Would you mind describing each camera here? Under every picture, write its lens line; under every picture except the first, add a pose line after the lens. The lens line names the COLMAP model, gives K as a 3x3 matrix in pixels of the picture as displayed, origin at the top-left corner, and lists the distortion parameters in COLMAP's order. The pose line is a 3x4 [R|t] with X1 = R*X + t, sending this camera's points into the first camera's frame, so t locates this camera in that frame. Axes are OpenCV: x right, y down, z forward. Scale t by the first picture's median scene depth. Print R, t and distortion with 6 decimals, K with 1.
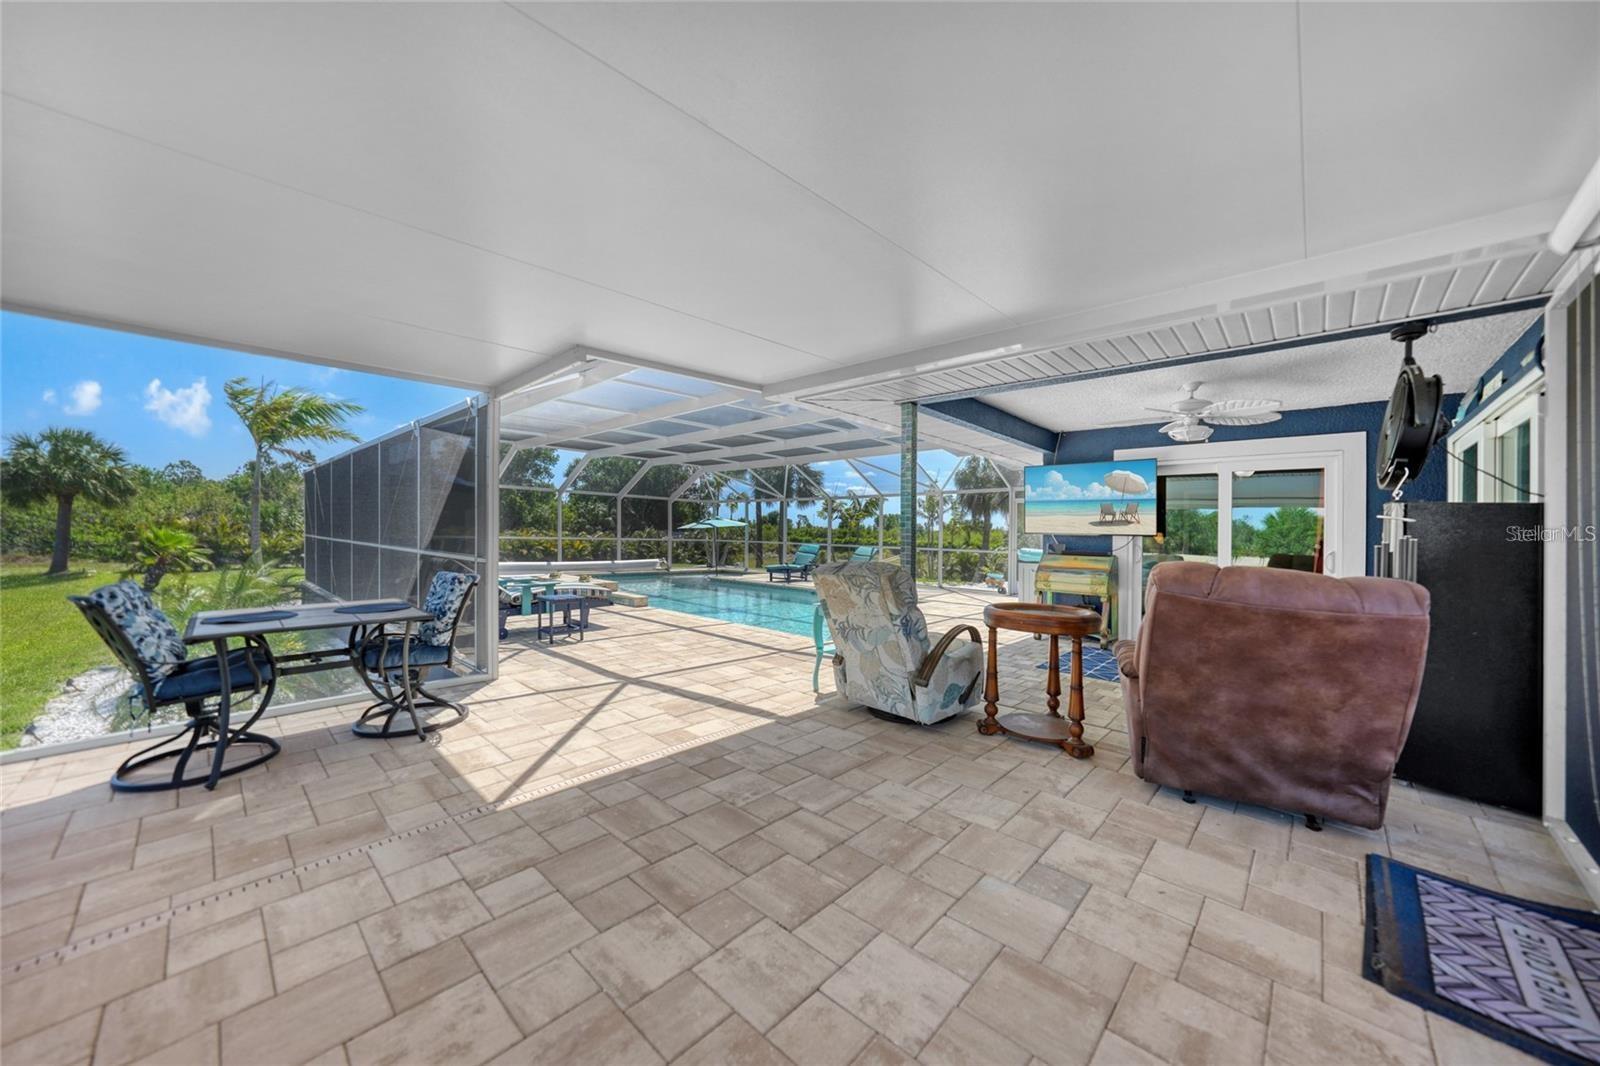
lens RADIAL K [[566.6, 0, 803.2], [0, 566.6, 539.4], [0, 0, 1]] dist [-0.016459, 0.000190]
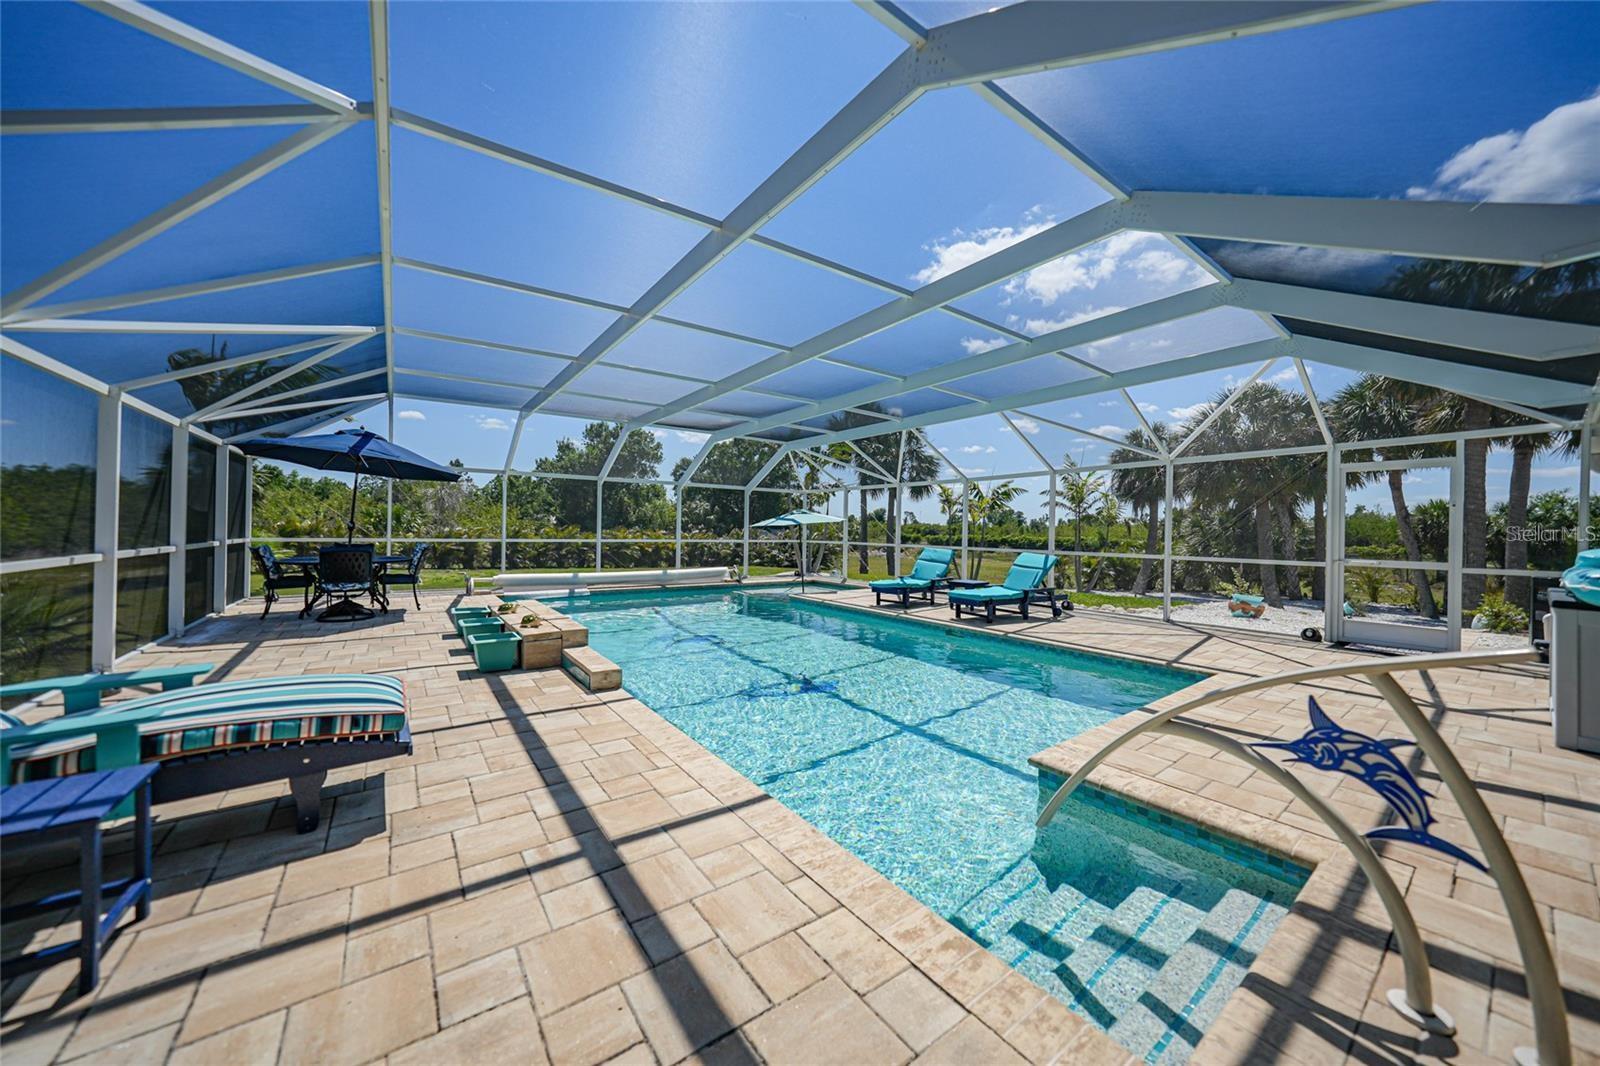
lens RADIAL K [[552.1, 0, 786.3], [0, 552.1, 540.5], [0, 0, 1]] dist [0.000551, 0.000206]
pose [[0.975777, -0.003293, -0.218743, -0.016664], [0.004831, 0.999967, 0.006497, -0.004968], [0.218715, -0.007396, 0.975761, 0.284797]]
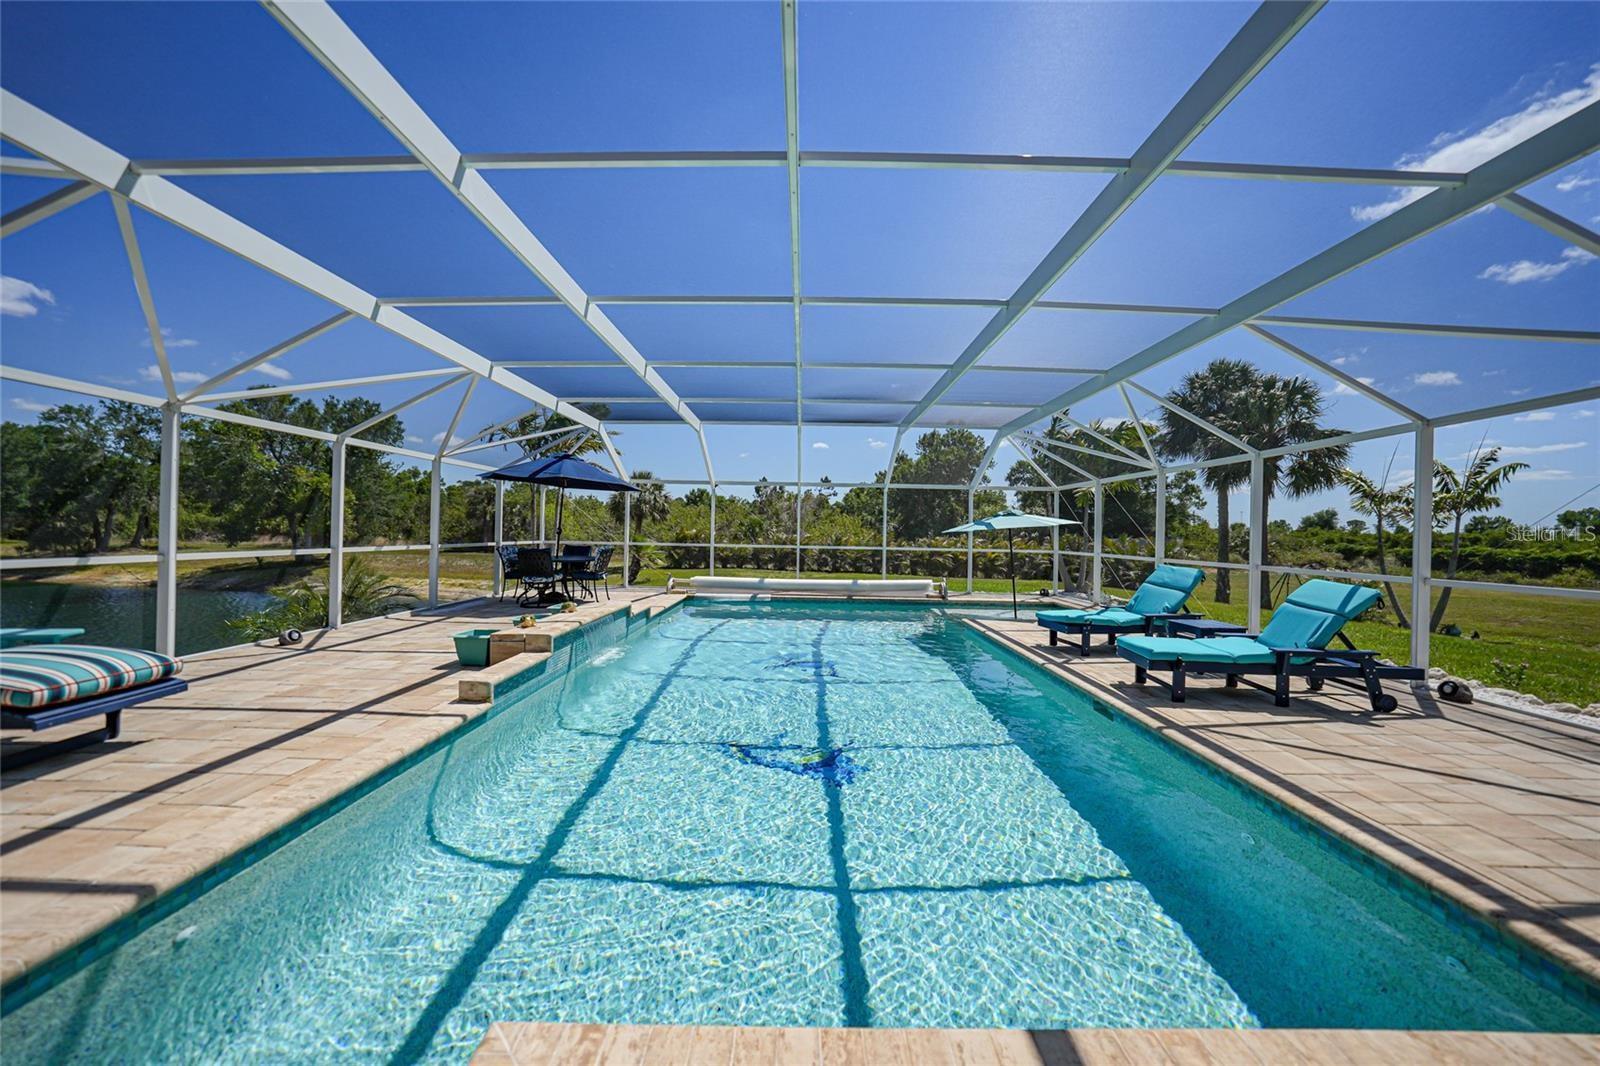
lens RADIAL K [[552.1, 0, 786.3], [0, 552.1, 540.5], [0, 0, 1]] dist [0.000551, 0.000206]
pose [[0.670248, 0.002985, -0.742132, 0.102152], [-0.011485, 0.999914, -0.006351, -0.004959], [0.742049, 0.012780, 0.670224, 0.435513]]
